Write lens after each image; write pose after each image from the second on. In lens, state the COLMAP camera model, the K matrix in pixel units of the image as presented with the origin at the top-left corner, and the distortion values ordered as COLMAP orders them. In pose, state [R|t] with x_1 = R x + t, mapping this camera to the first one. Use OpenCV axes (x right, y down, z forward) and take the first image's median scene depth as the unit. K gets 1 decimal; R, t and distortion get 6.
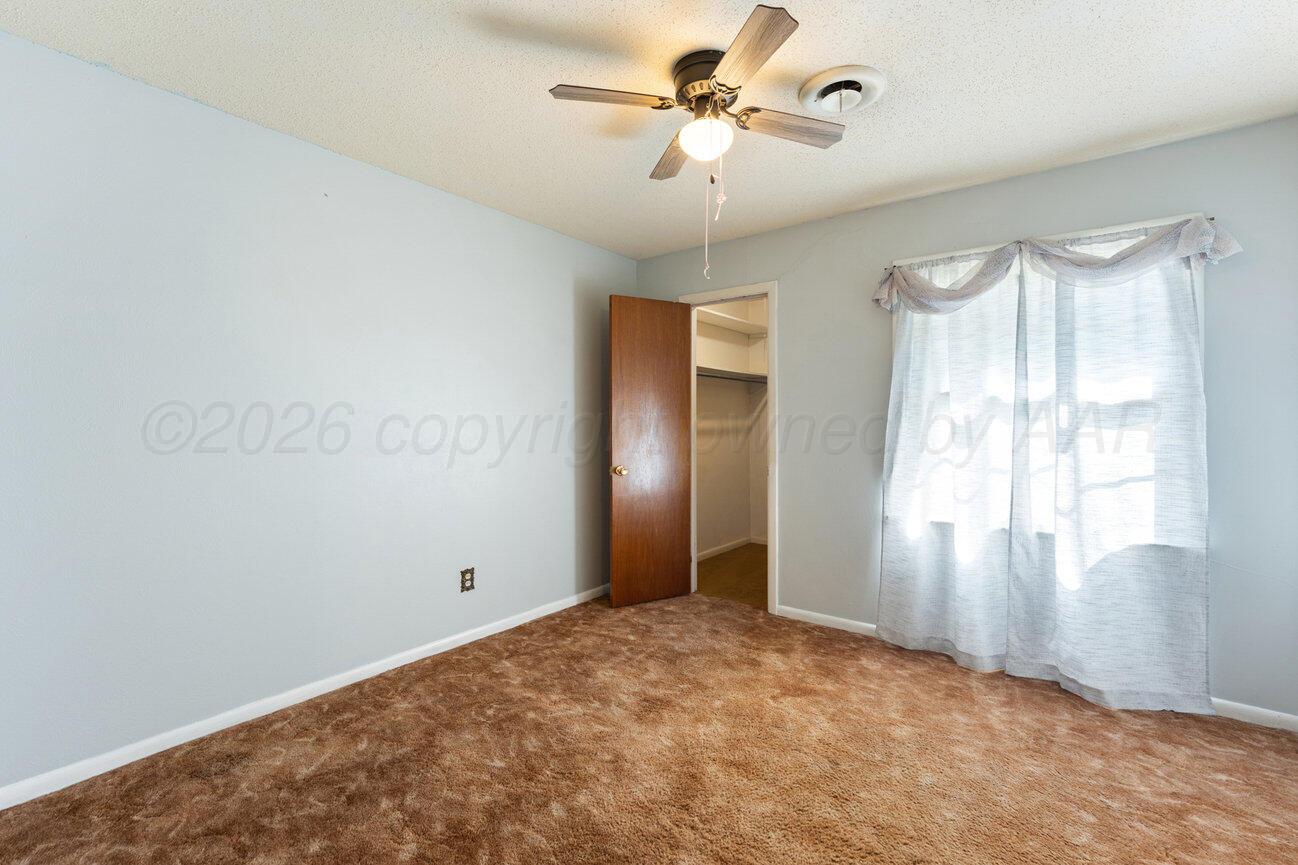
lens RADIAL K [[576.6, 0, 648.5], [0, 576.6, 427.8], [0, 0, 1]] dist [0.001316, -0.000170]
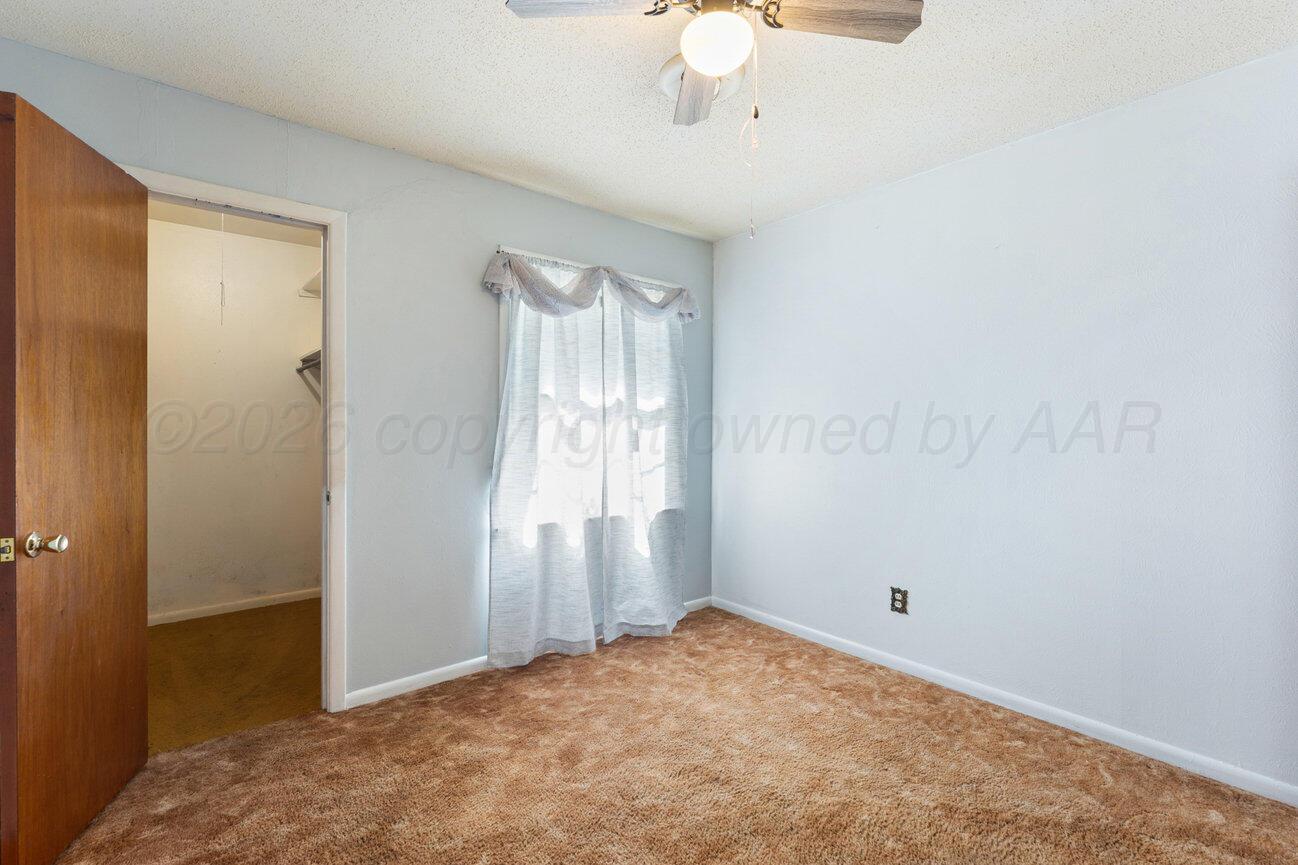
lens RADIAL K [[576.6, 0, 649.0], [0, 576.6, 427.1], [0, 0, 1]] dist [0.001316, -0.000170]
pose [[0.209343, -0.006979, 0.977817, -0.449187], [0.004329, 0.999971, 0.006211, -0.009896], [-0.977833, 0.002932, 0.209367, 0.637440]]
